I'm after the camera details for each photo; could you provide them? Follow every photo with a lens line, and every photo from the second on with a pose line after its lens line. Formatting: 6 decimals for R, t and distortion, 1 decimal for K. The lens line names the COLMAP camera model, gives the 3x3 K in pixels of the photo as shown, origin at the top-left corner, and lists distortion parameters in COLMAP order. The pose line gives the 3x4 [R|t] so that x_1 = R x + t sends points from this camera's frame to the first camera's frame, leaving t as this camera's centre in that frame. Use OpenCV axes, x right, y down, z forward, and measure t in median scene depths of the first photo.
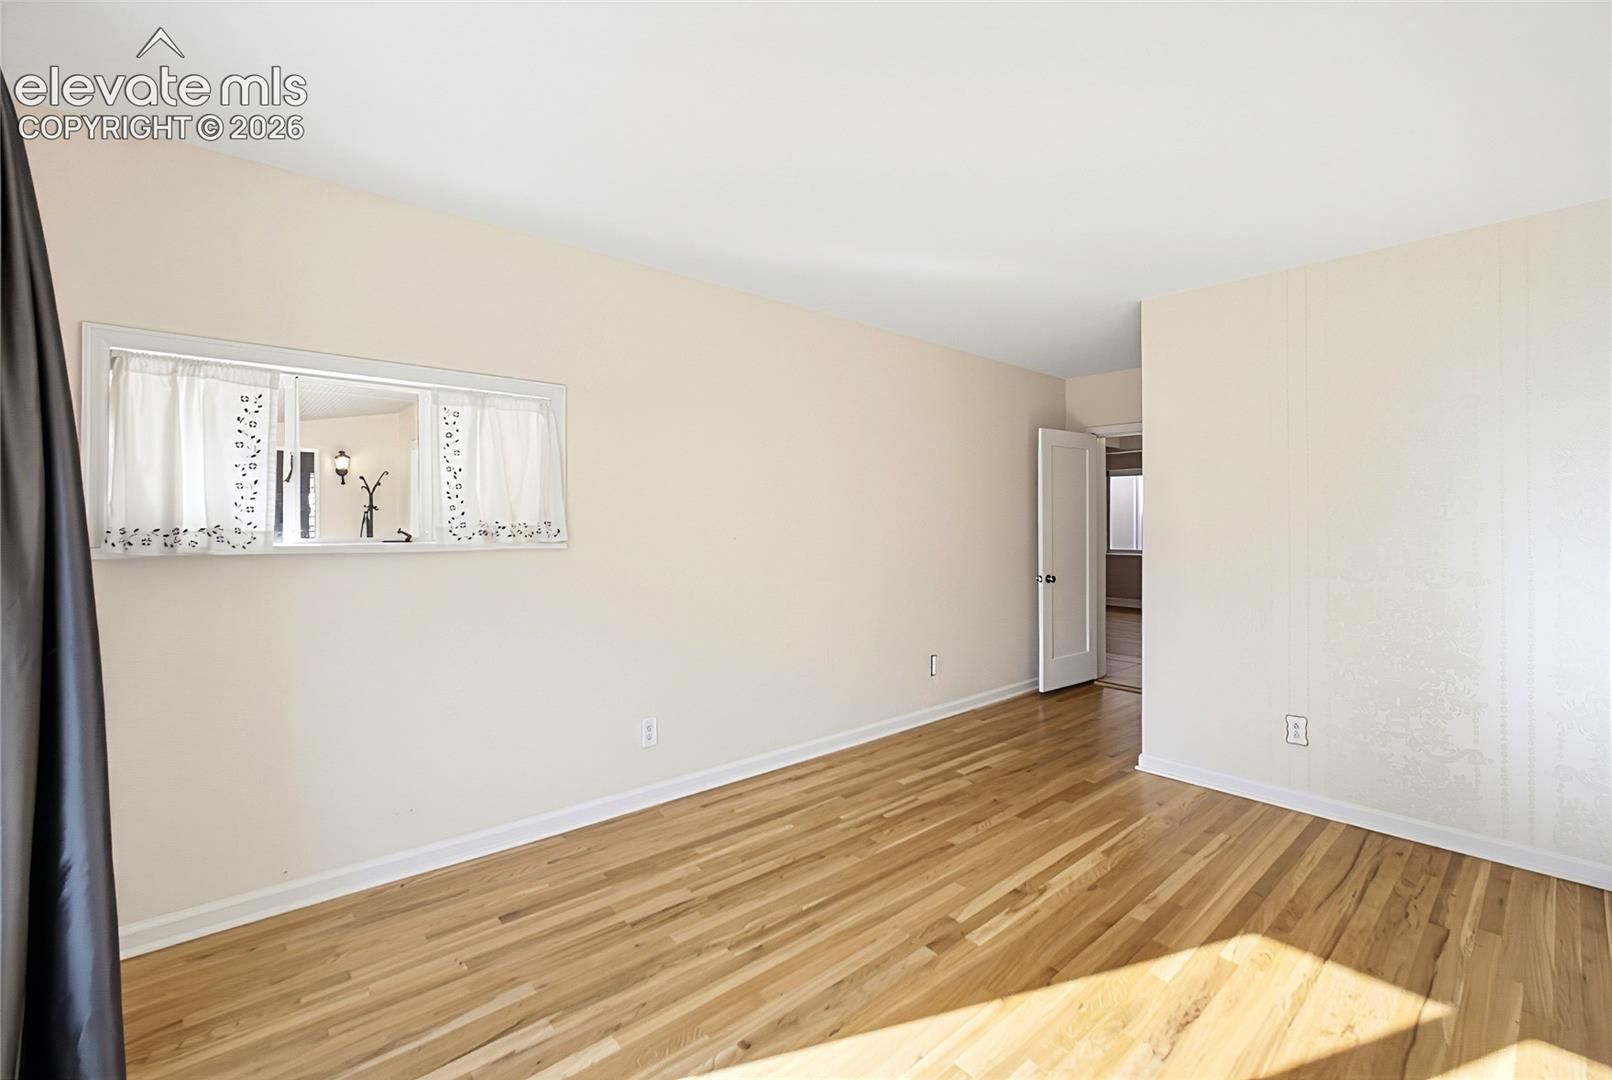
lens RADIAL K [[687.6, 0, 802.1], [0, 687.6, 528.6], [0, 0, 1]] dist [-0.011429, 0.002049]
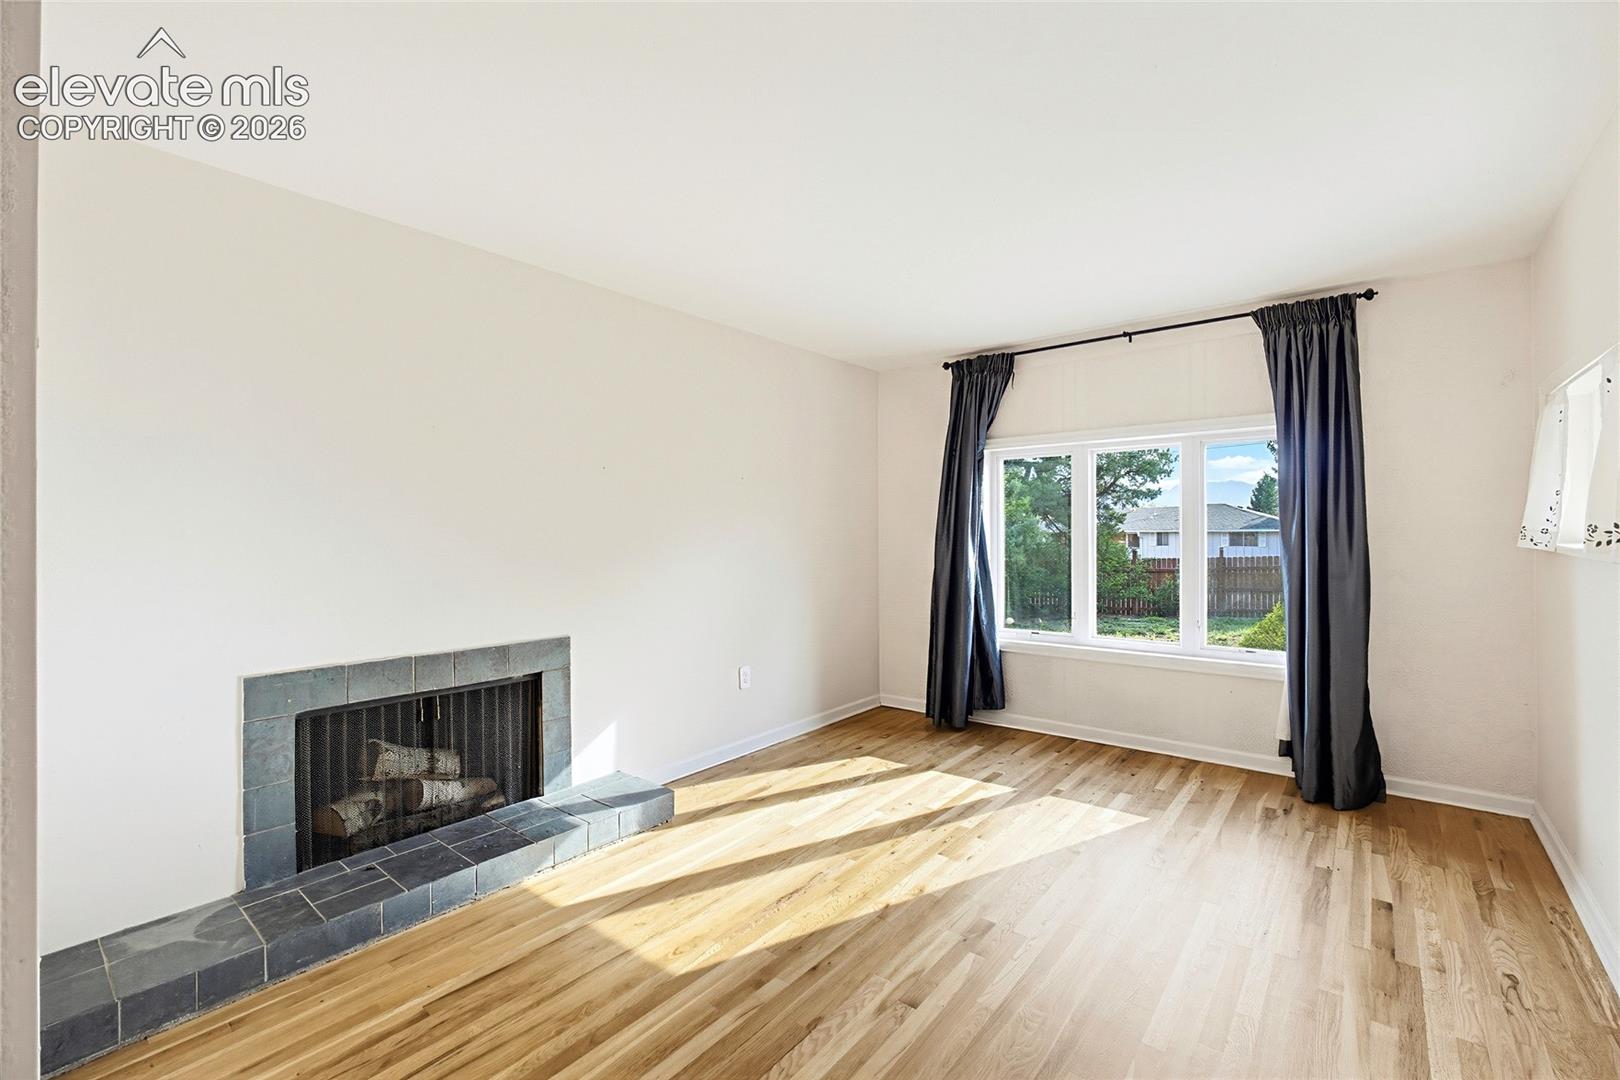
lens RADIAL K [[691.0, 0, 816.6], [0, 691.0, 534.6], [0, 0, 1]] dist [-0.011429, 0.002049]
pose [[-0.987066, 0.008402, -0.160097, 0.493428], [0.006478, 0.999900, 0.012538, -0.010505], [0.160186, 0.011339, -0.987022, 1.590514]]
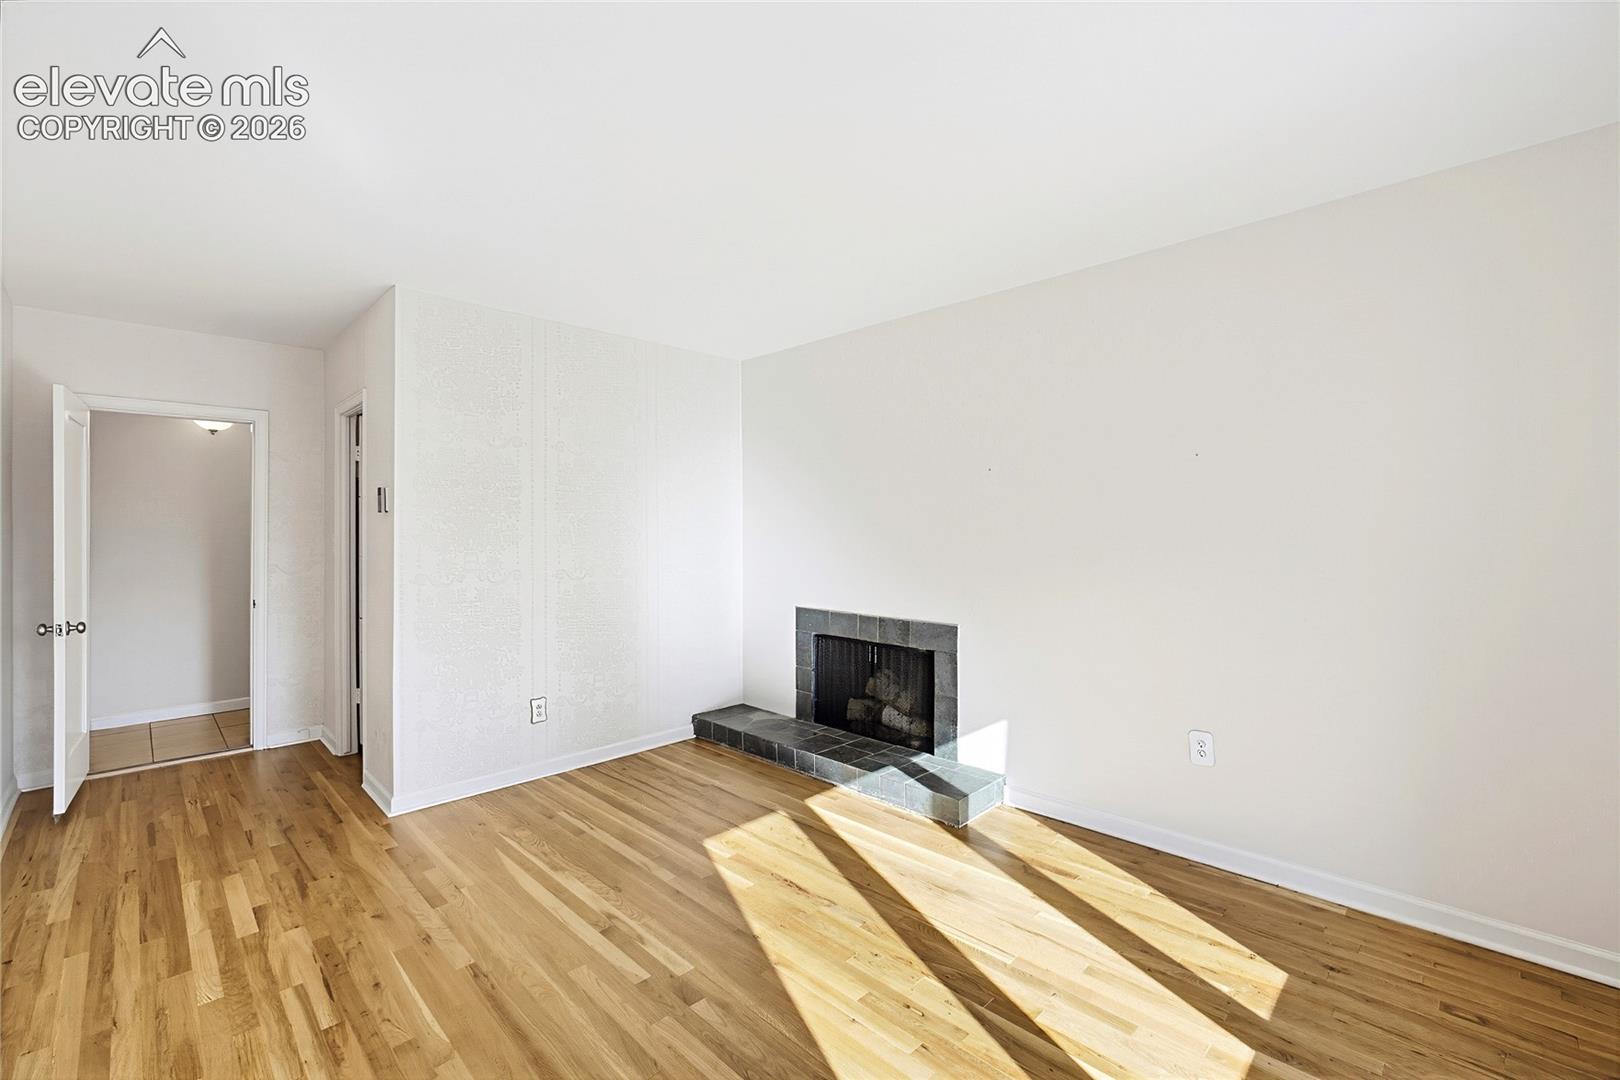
lens RADIAL K [[691.0, 0, 812.2], [0, 691.0, 531.6], [0, 0, 1]] dist [-0.011429, 0.002049]
pose [[-0.055689, -0.001788, 0.998447, -0.577587], [0.014558, 0.999891, 0.002602, -0.010540], [-0.998342, 0.014680, -0.055657, 0.696370]]
